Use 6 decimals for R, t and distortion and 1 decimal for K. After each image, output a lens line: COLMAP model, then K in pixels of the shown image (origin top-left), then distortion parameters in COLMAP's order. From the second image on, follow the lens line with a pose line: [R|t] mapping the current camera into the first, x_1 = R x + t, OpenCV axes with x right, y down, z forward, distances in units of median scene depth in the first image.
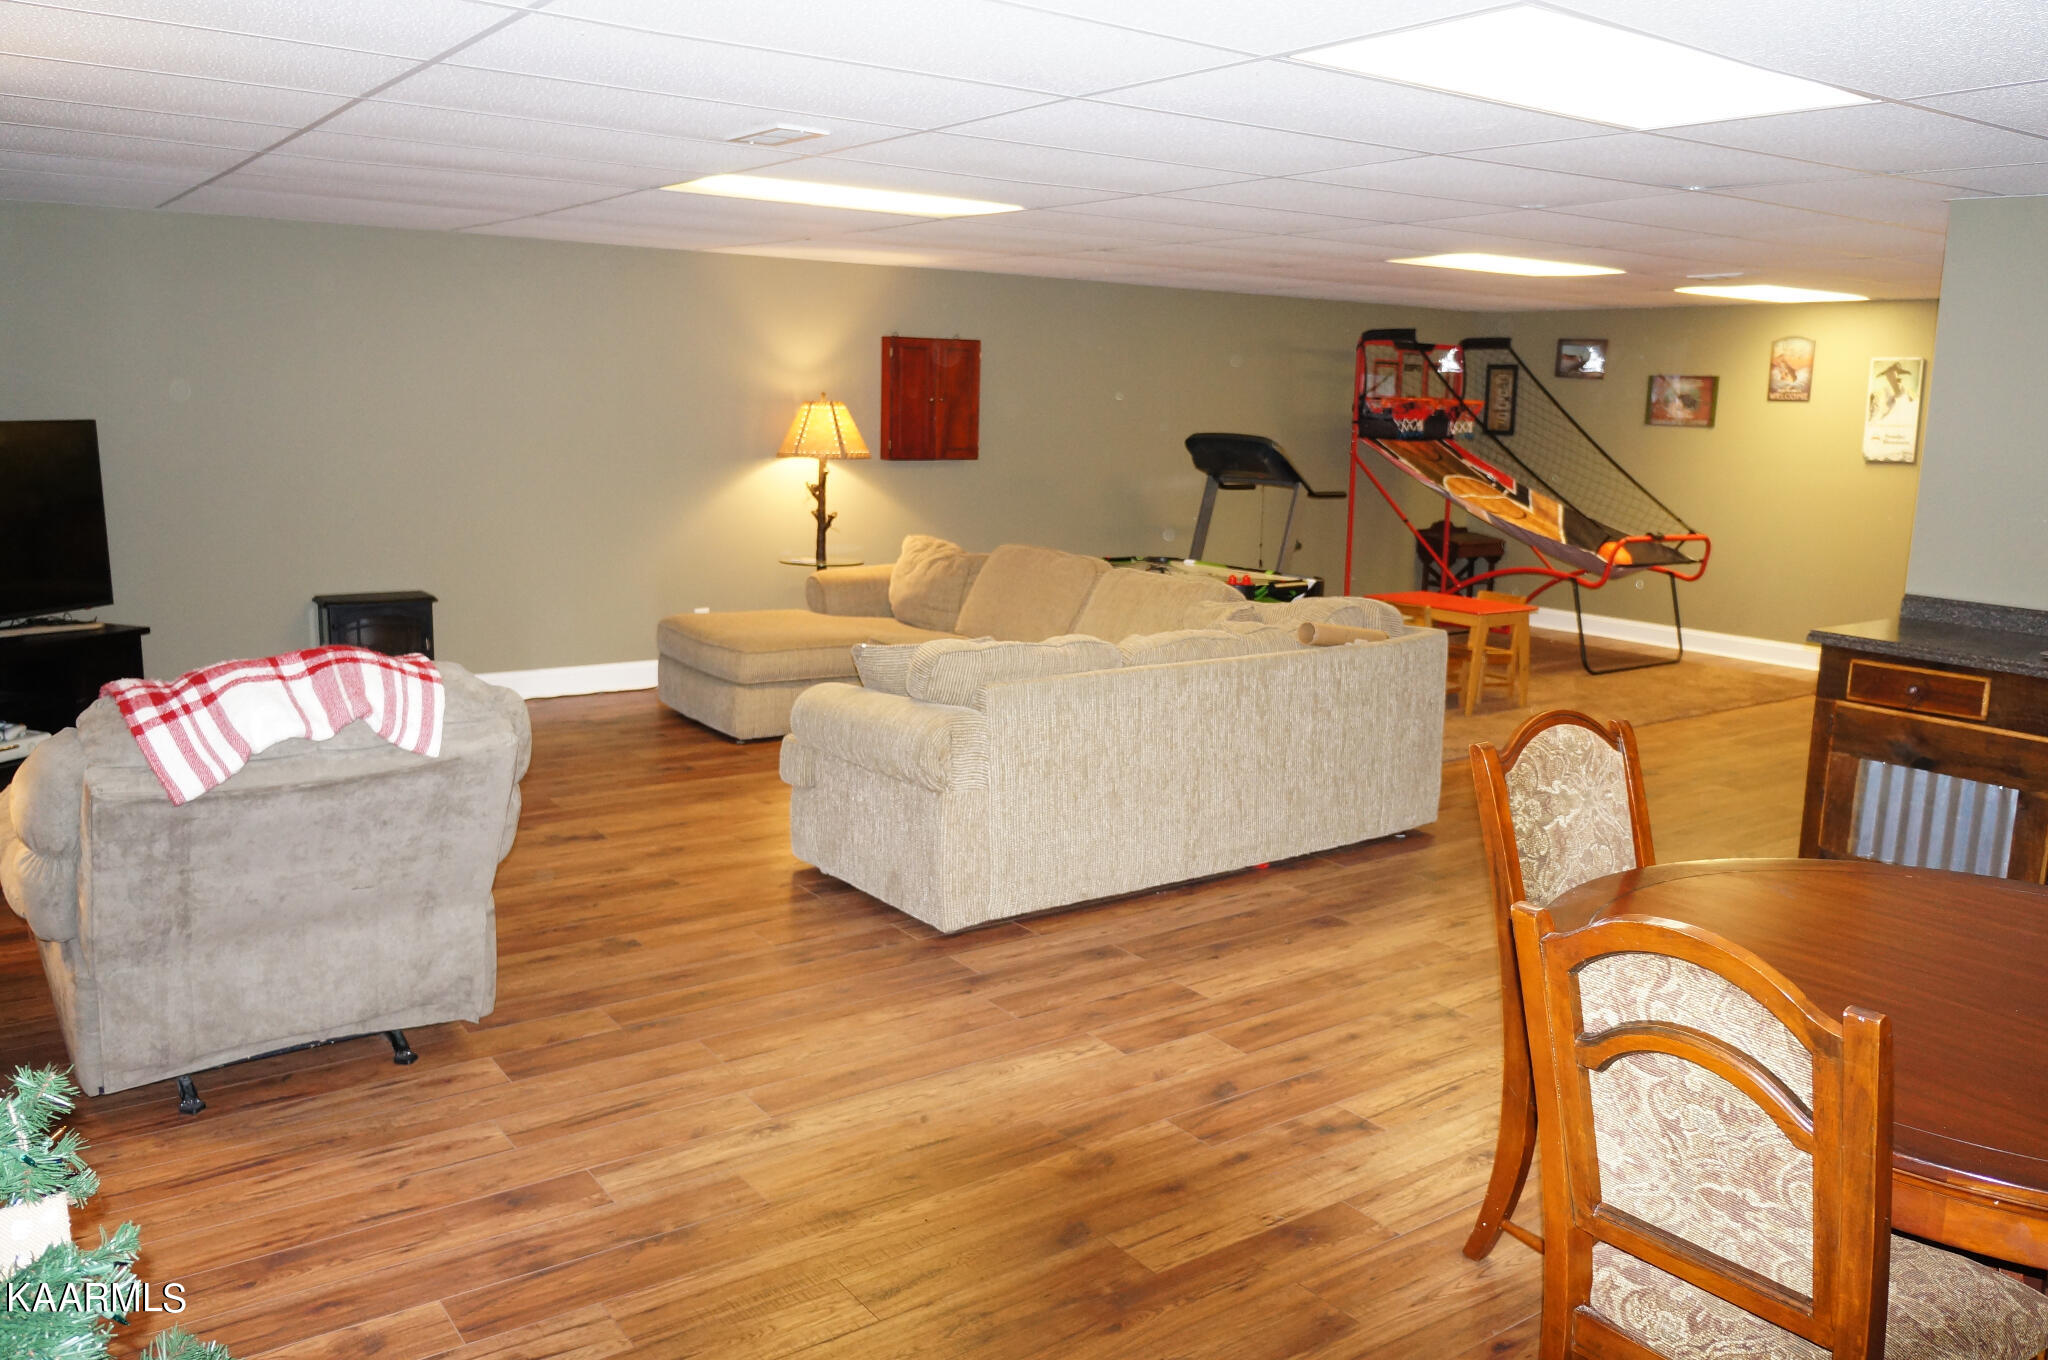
lens RADIAL K [[1593.7, 0, 1031.9], [0, 1593.7, 676.6], [0, 0, 1]] dist [-0.011512, 0.004681]
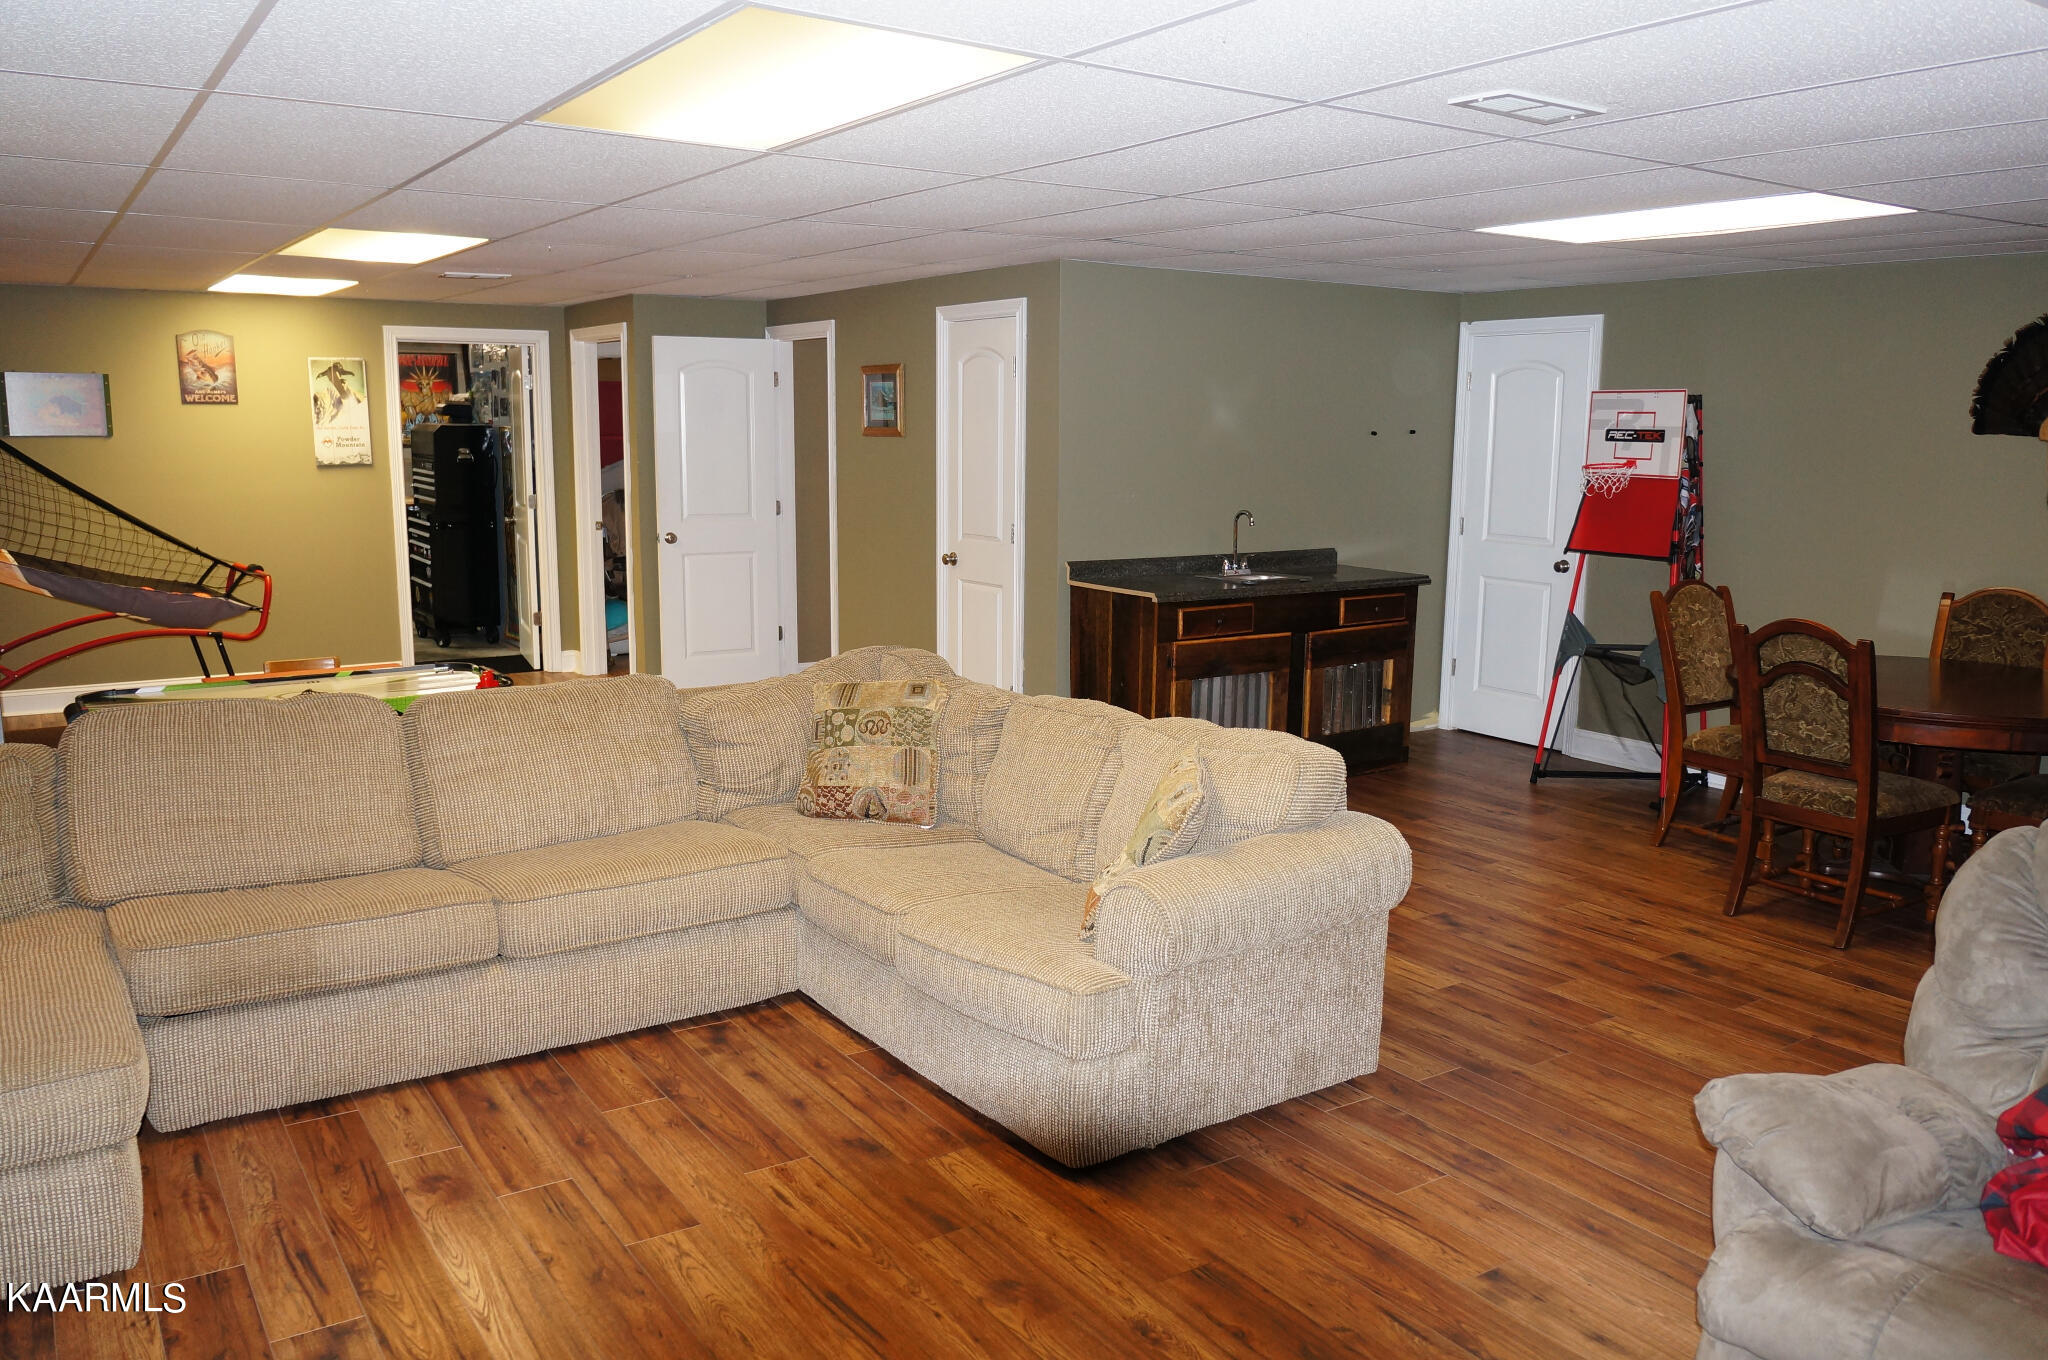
lens RADIAL K [[1593.7, 0, 1032.6], [0, 1593.7, 683.8], [0, 0, 1]] dist [-0.011512, 0.004681]
pose [[0.020821, -0.192065, 0.981161, -0.435975], [0.167034, 0.968249, 0.185992, -0.117409], [-0.985731, 0.160015, 0.052241, 0.561388]]
